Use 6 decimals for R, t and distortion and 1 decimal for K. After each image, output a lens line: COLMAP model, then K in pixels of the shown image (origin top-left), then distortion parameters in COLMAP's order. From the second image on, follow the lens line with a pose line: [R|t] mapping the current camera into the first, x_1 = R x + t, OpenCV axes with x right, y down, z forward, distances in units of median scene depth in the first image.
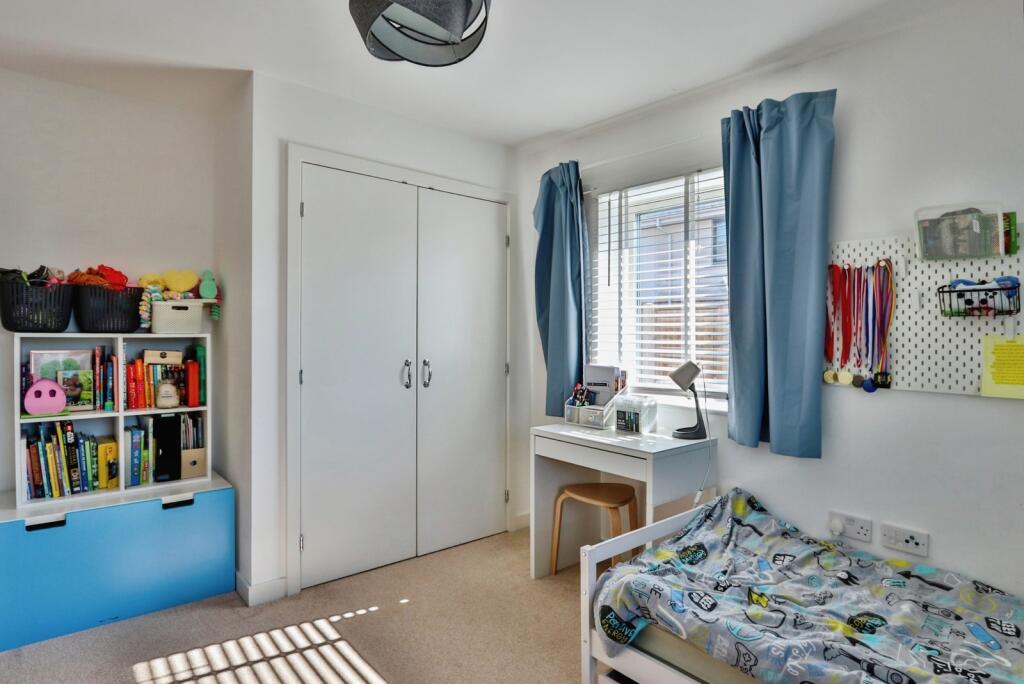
lens RADIAL K [[553.8, 0, 512.5], [0, 553.8, 331.5], [0, 0, 1]] dist [-0.001805, -0.000089]
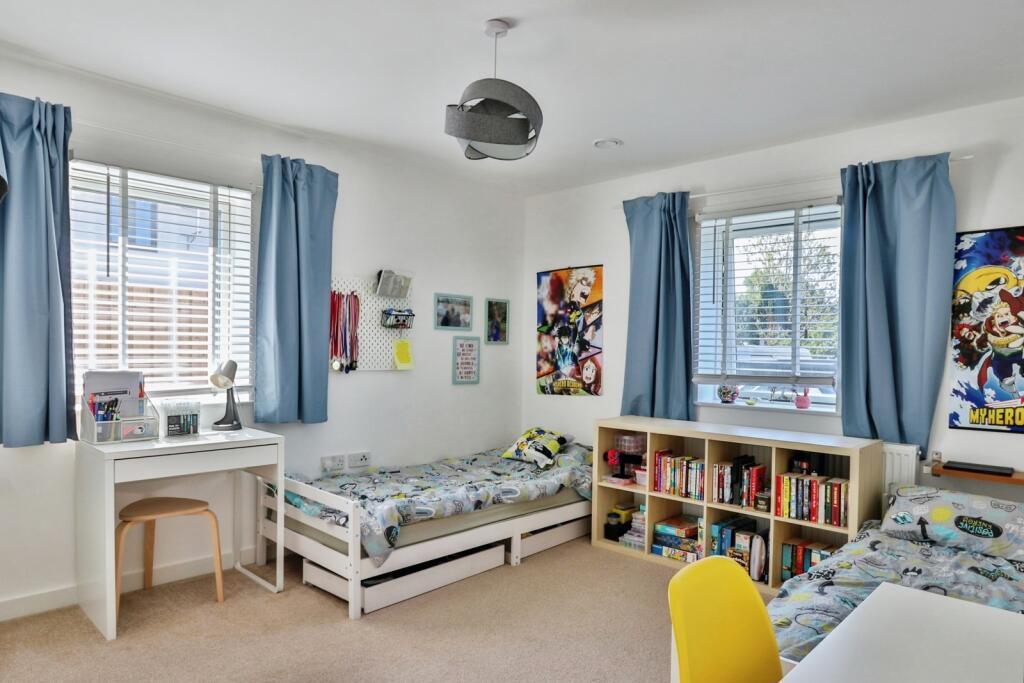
lens RADIAL K [[654.8, 0, 512.0], [0, 654.8, 341.5], [0, 0, 1]] dist [-0.002092, -0.000438]
pose [[-0.077422, -0.004077, 0.996990, -1.248661], [-0.019351, 0.999809, 0.002586, 0.003901], [-0.996811, -0.019093, -0.077486, 0.666375]]
